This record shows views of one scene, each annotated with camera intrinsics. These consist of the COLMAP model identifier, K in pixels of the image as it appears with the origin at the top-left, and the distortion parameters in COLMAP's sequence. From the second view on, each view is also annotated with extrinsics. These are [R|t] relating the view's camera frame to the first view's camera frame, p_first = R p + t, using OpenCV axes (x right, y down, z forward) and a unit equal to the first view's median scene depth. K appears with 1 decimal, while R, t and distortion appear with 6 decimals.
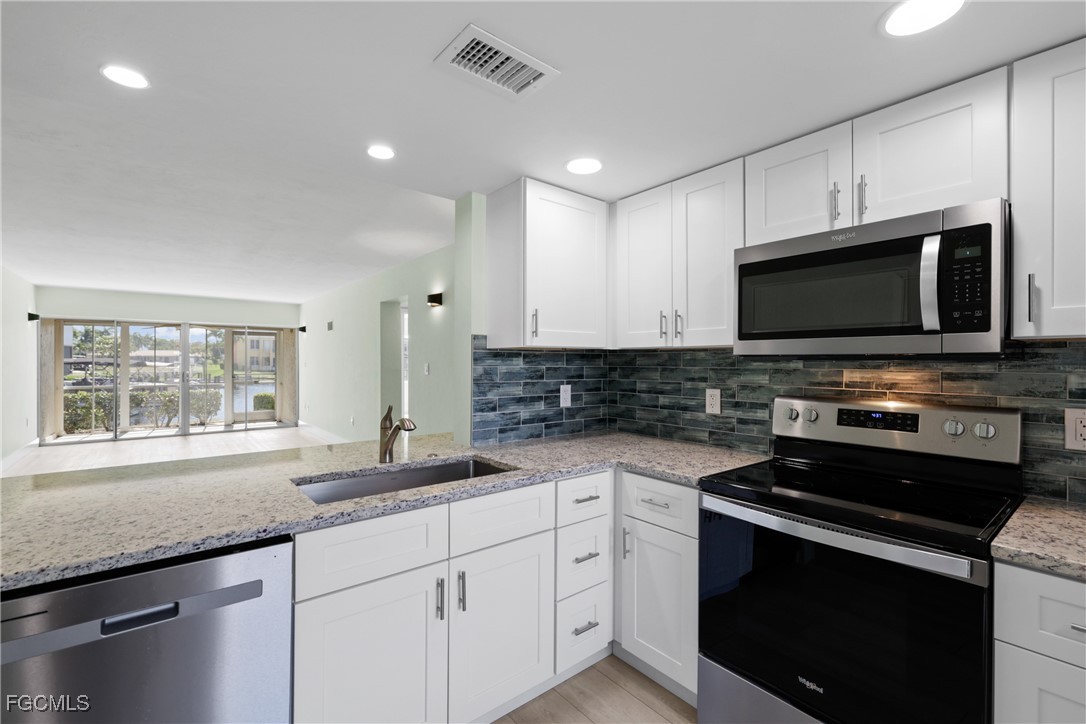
lens RADIAL K [[463.6, 0, 544.5], [0, 463.6, 363.5], [0, 0, 1]] dist [0.003253, -0.000512]
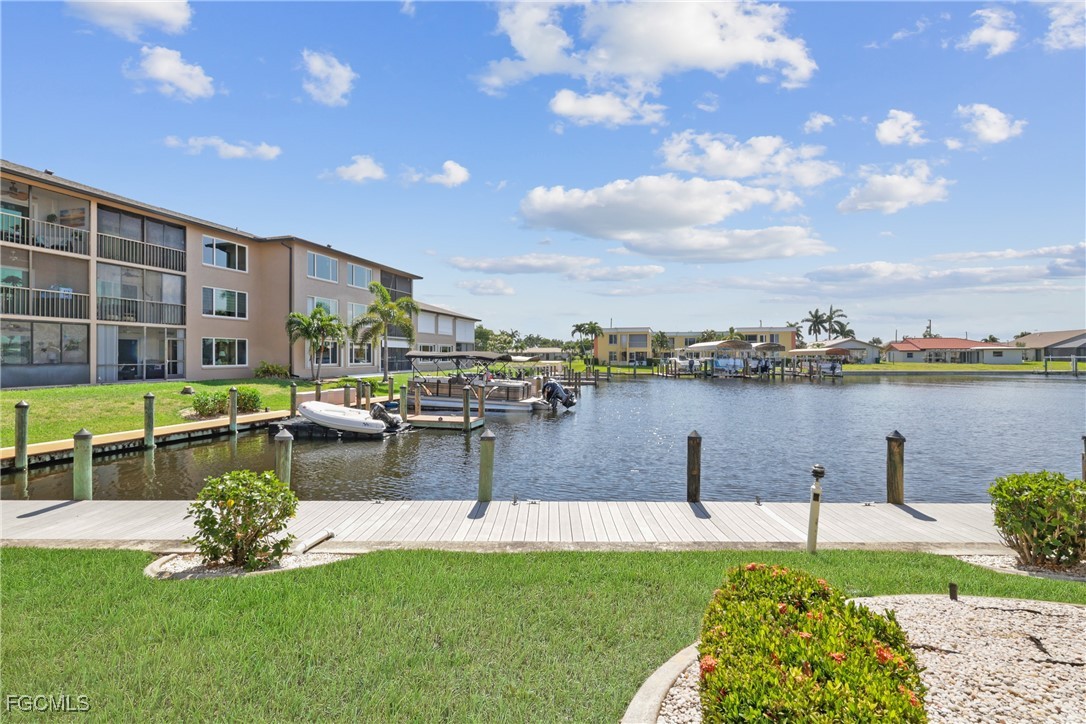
lens RADIAL K [[463.6, 0, 541.9], [0, 463.6, 358.8], [0, 0, 1]] dist [0.003253, -0.000512]
pose [[0.759278, -0.007844, -0.650719, -0.104063], [0.008228, 0.999963, -0.002454, 0.001502], [0.650715, -0.003491, 0.759314, 0.162804]]
